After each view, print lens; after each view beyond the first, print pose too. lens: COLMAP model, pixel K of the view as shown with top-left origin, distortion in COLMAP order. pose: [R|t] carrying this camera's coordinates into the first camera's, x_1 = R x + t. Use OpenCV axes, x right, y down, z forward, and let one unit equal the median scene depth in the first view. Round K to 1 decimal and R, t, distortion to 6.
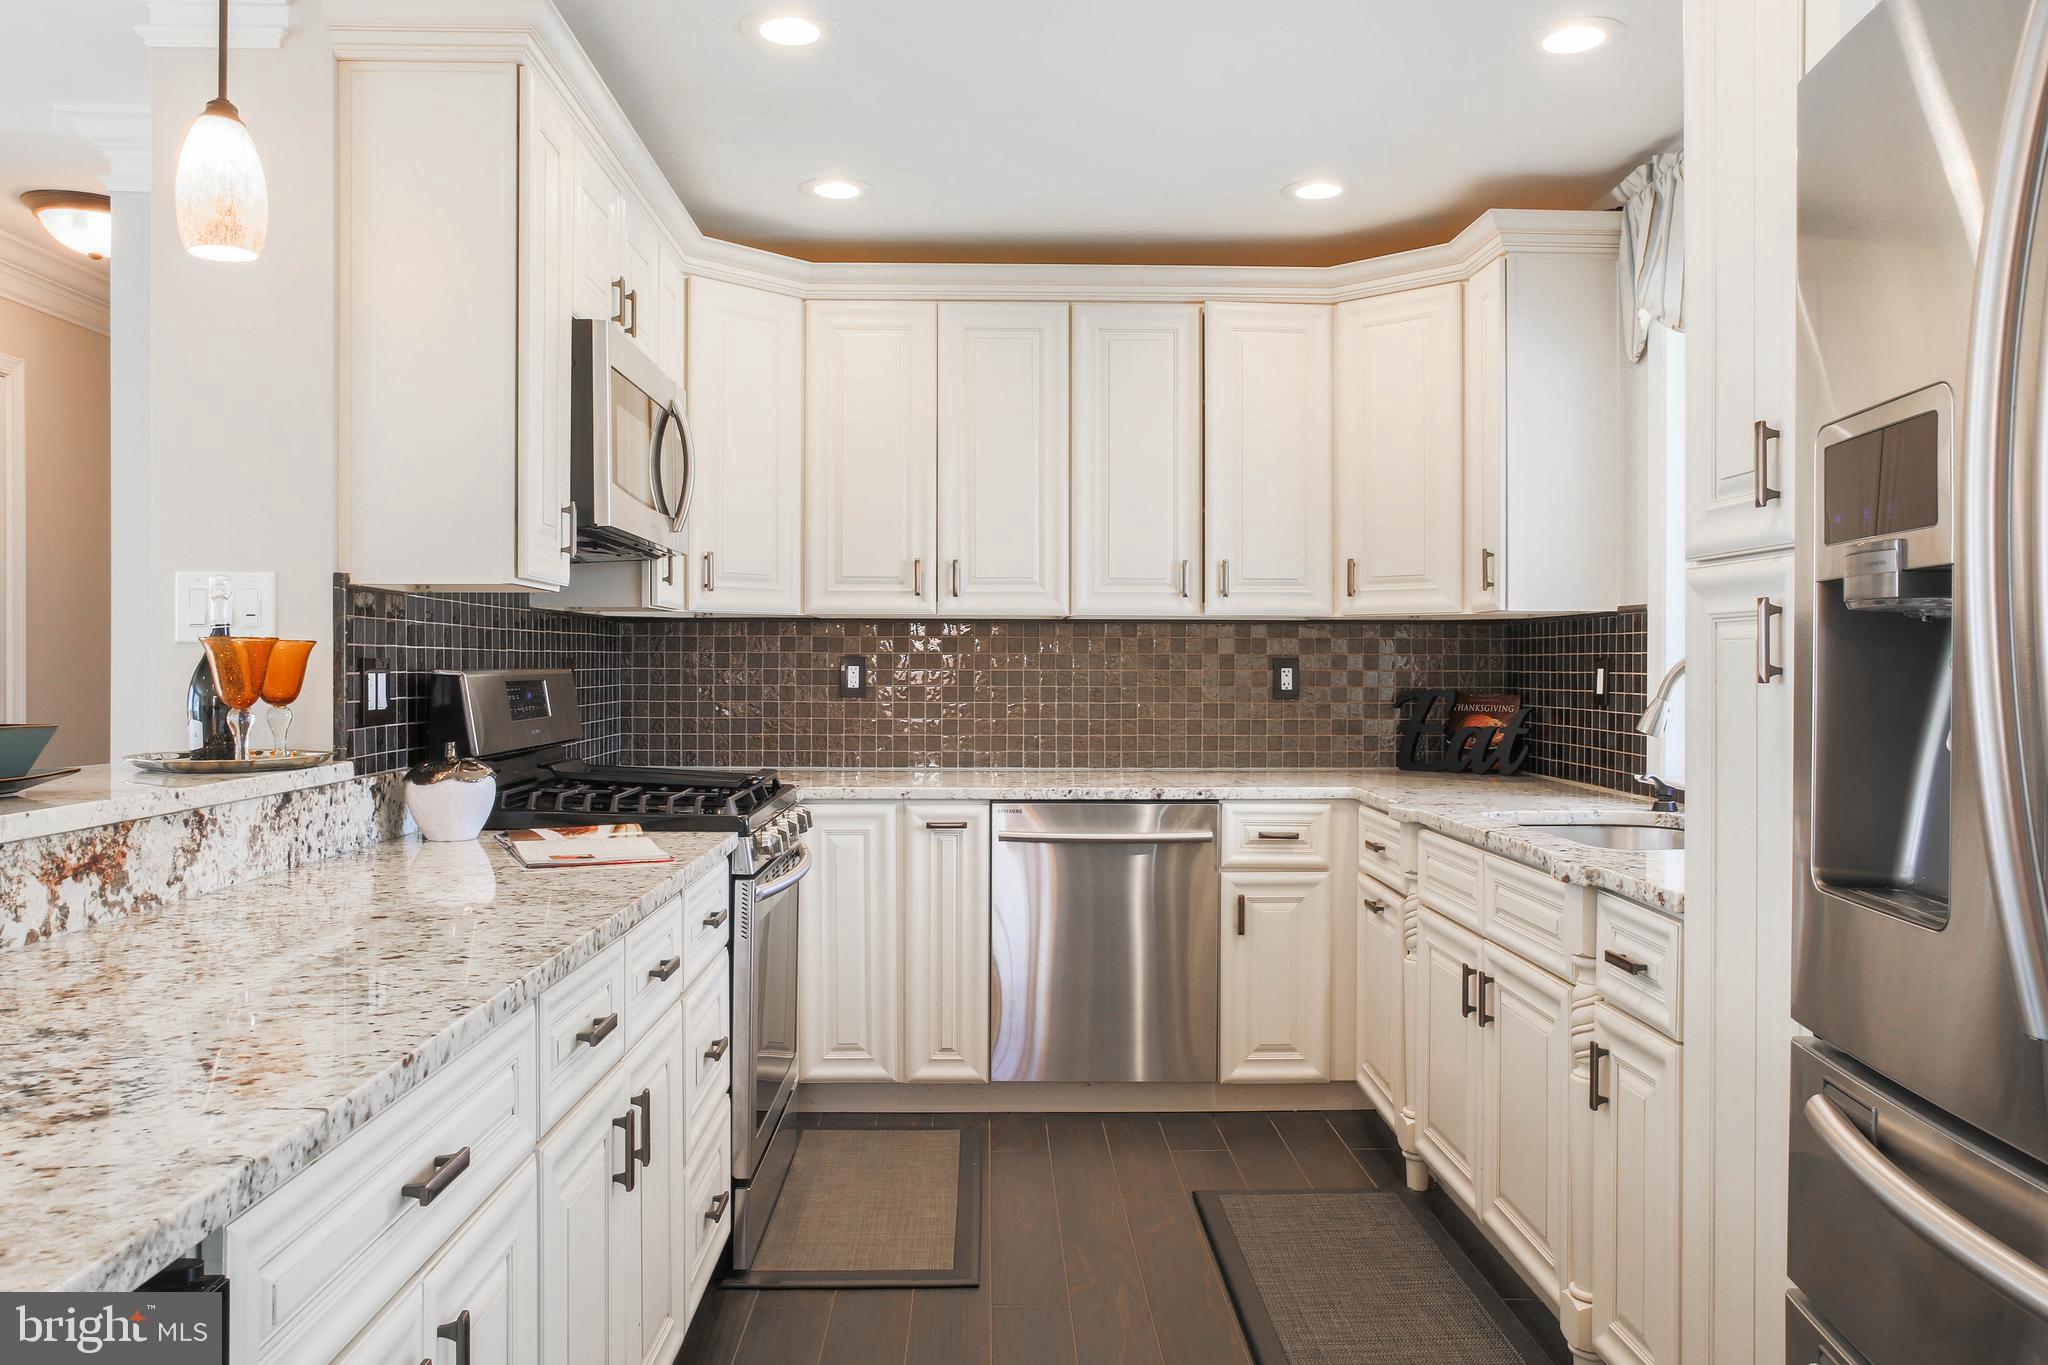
lens RADIAL K [[1489.0, 0, 1017.7], [0, 1489.0, 674.0], [0, 0, 1]] dist [-0.061288, 0.098189]
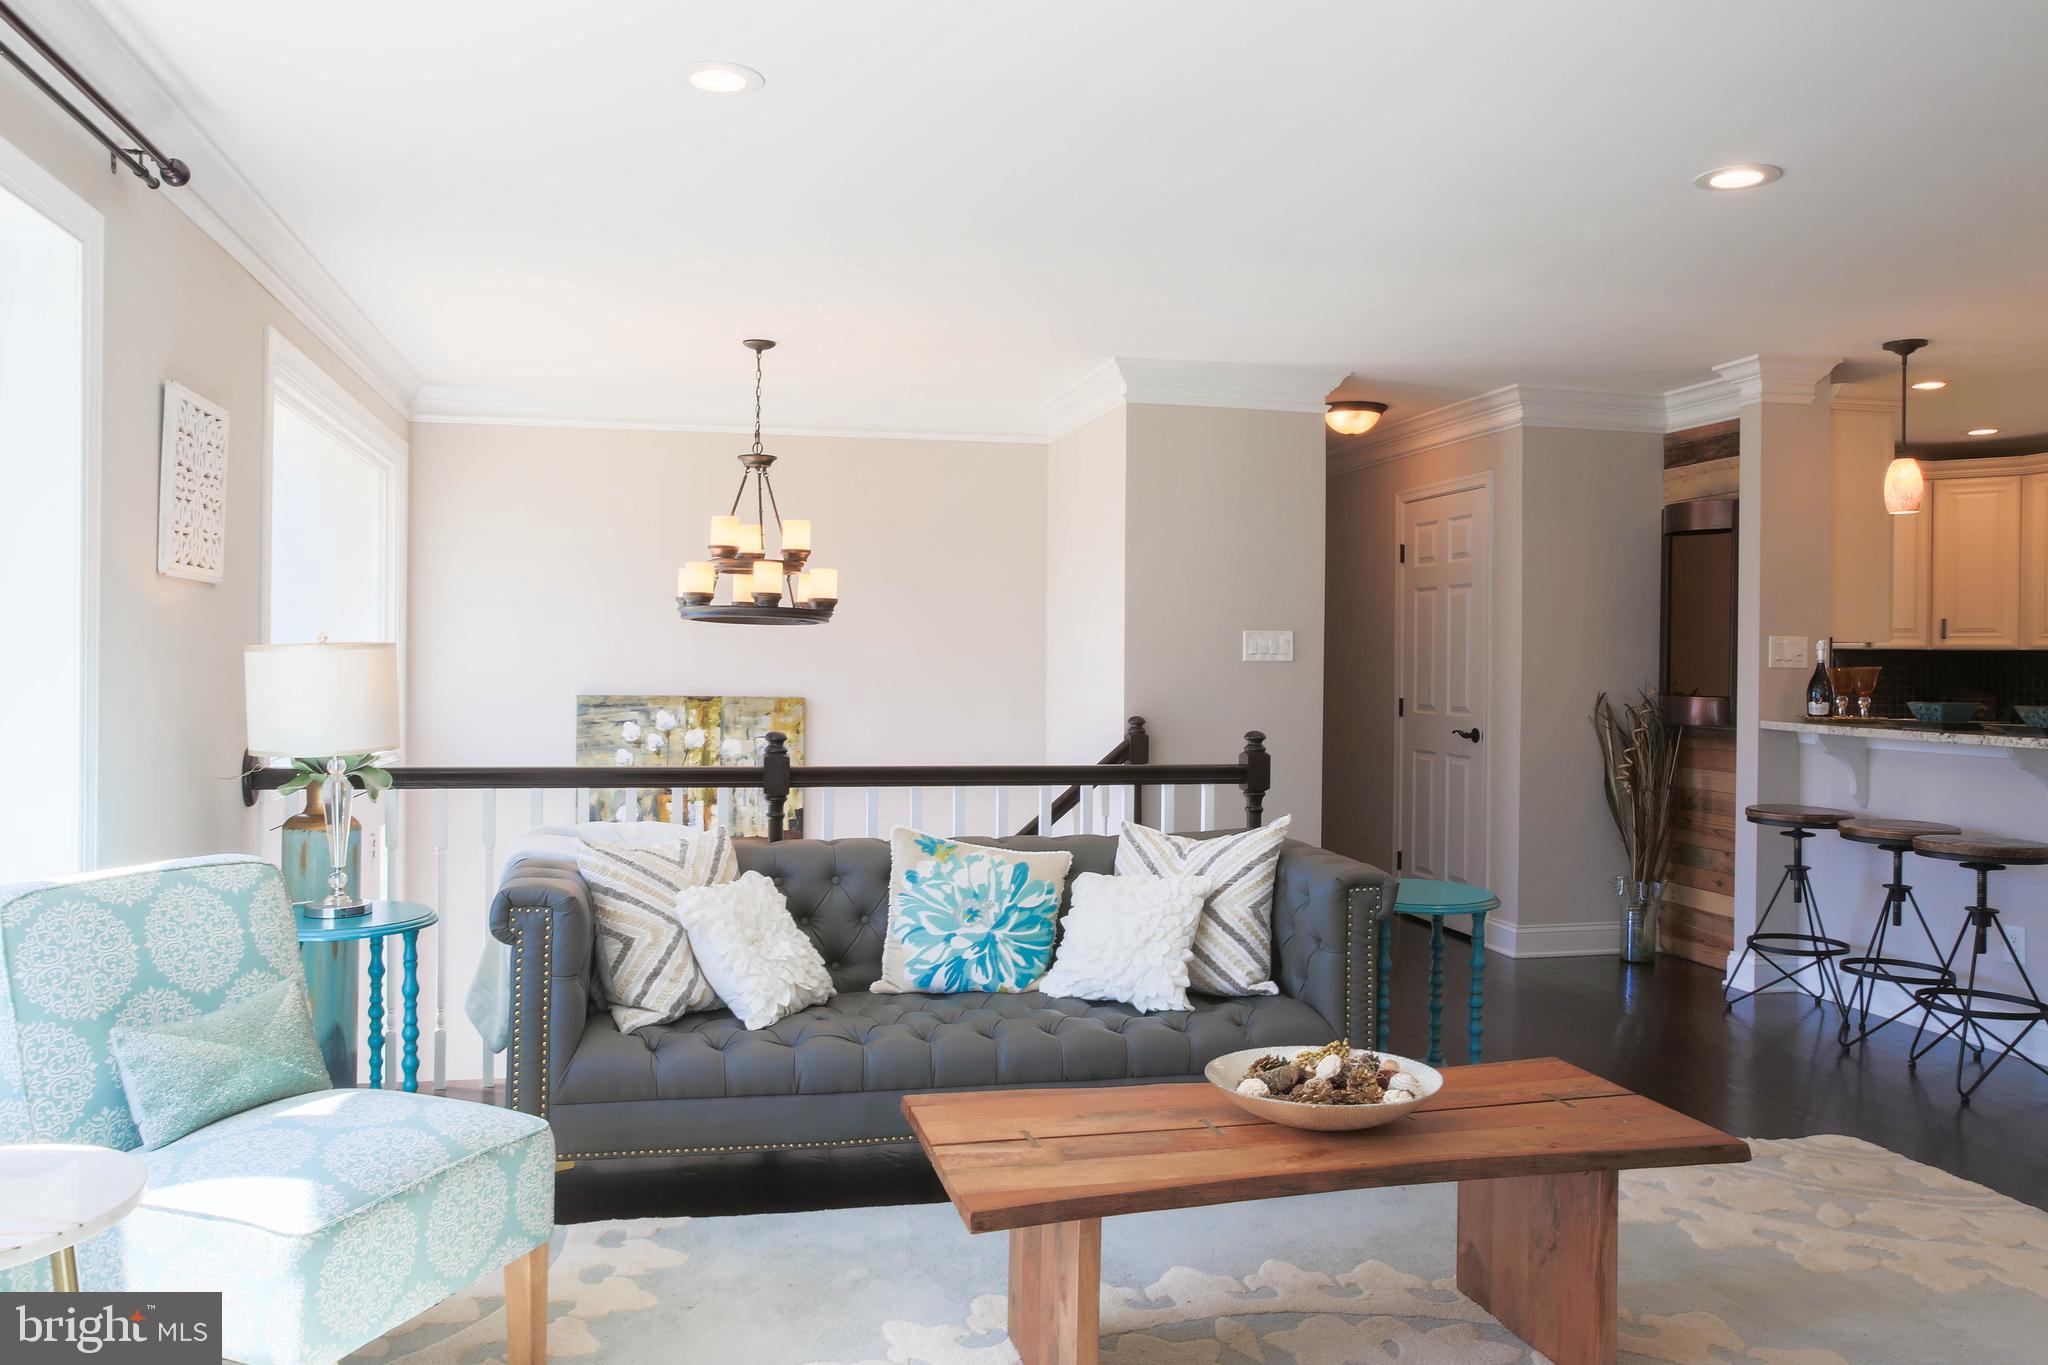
lens RADIAL K [[1489.0, 0, 1017.7], [0, 1489.0, 674.0], [0, 0, 1]] dist [-0.061288, 0.098189]
pose [[0.980345, 0.004712, 0.197232, -1.274028], [-0.005135, 0.999985, 0.001631, -0.005260], [-0.197222, -0.002612, 0.980355, -0.581984]]
